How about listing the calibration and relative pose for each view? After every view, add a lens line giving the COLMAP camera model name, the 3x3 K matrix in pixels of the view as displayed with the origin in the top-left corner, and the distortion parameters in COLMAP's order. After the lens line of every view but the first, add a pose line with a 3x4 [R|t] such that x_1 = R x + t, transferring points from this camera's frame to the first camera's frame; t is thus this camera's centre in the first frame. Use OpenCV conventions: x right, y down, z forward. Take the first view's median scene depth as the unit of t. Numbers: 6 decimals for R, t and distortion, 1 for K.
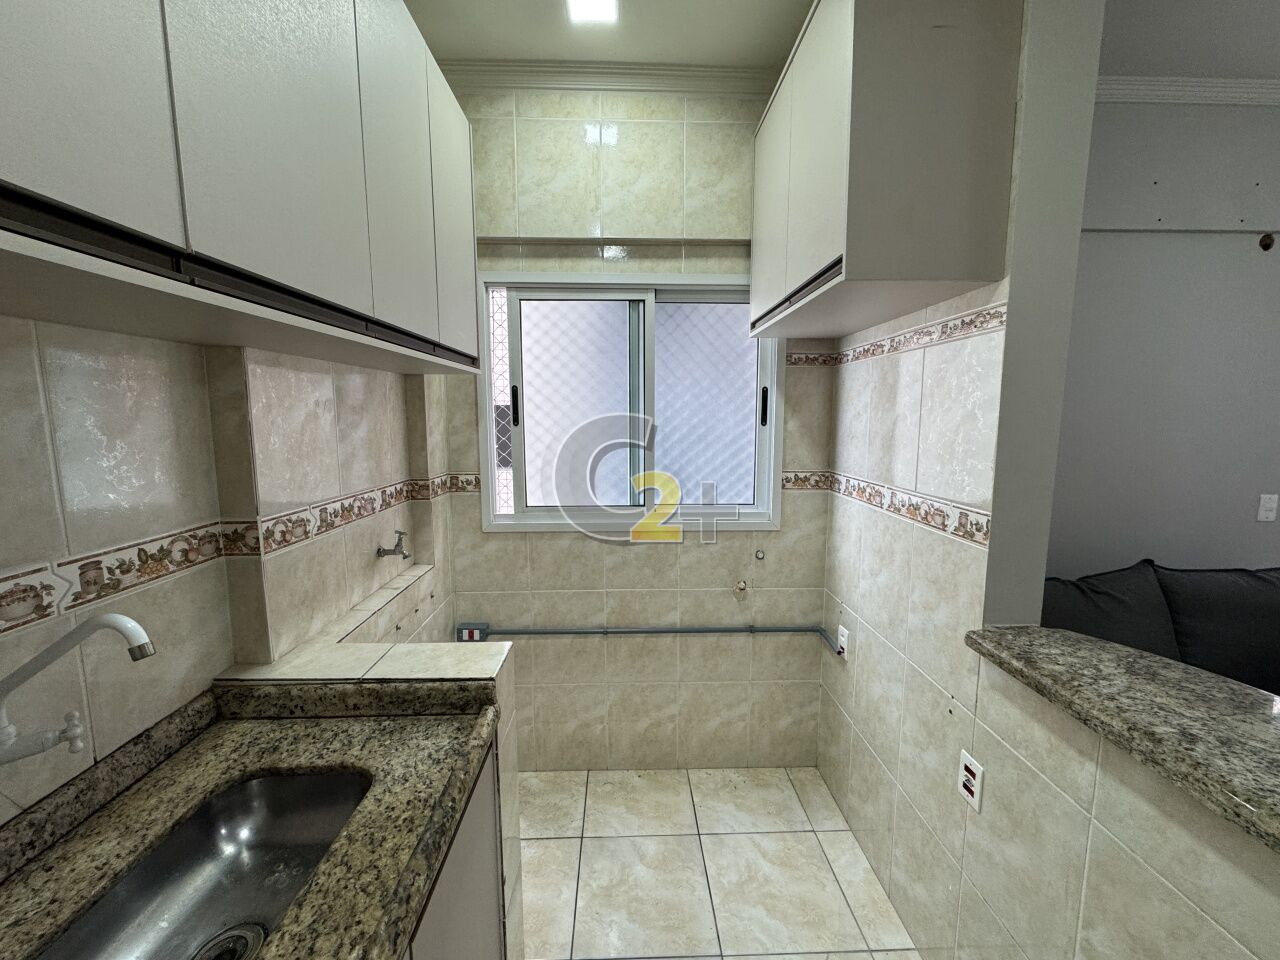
lens RADIAL K [[508.5, 0, 643.4], [0, 508.5, 481.0], [0, 0, 1]] dist [-0.000377, -0.000141]
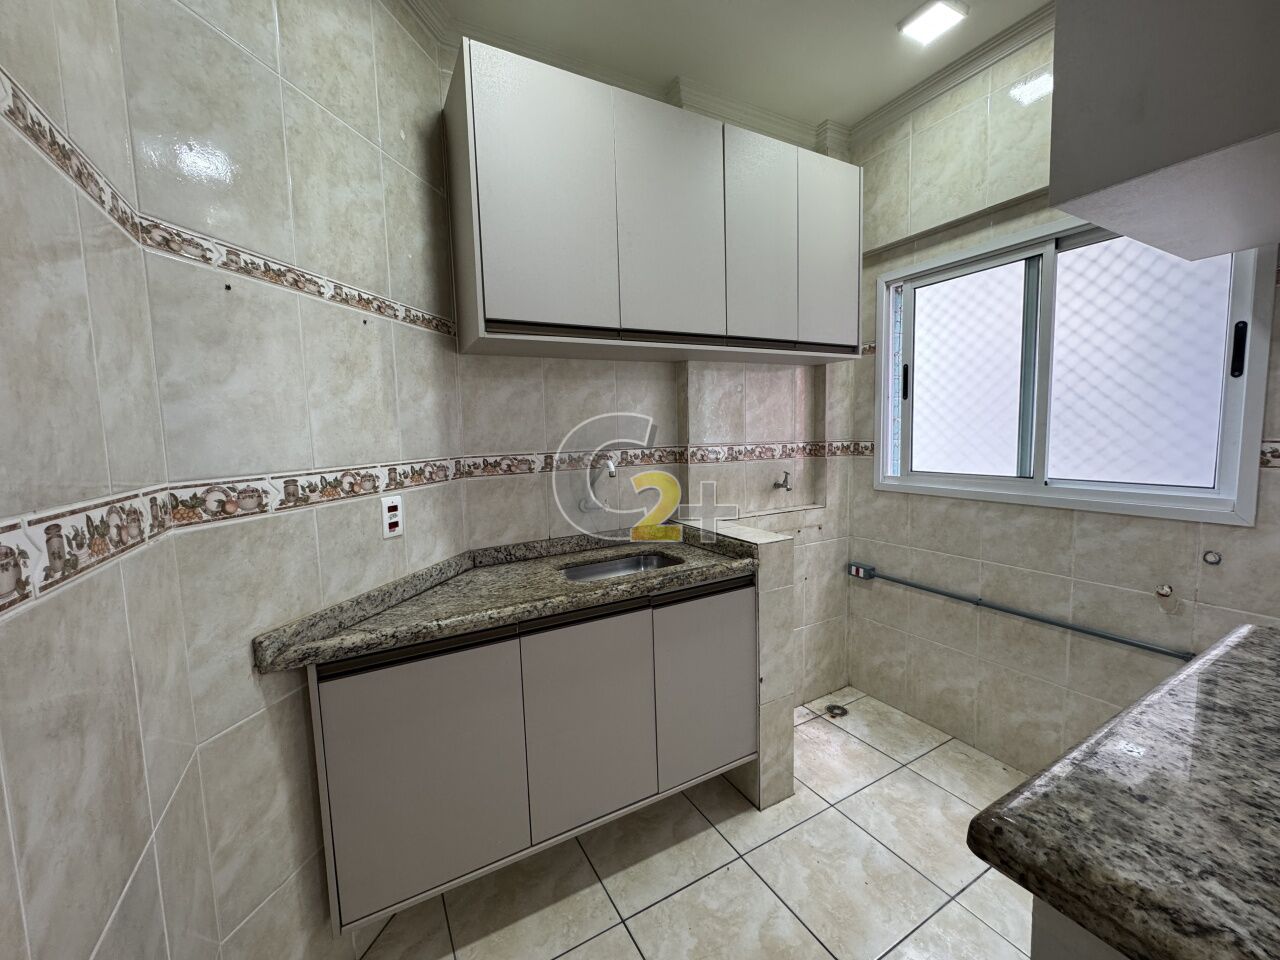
lens RADIAL K [[508.5, 0, 642.7], [0, 508.5, 478.5], [0, 0, 1]] dist [-0.000377, -0.000141]
pose [[0.468232, 0.071172, -0.880735, 0.499595], [-0.082963, 0.995889, 0.036371, 0.077695], [0.879702, 0.056038, 0.472211, -0.055433]]
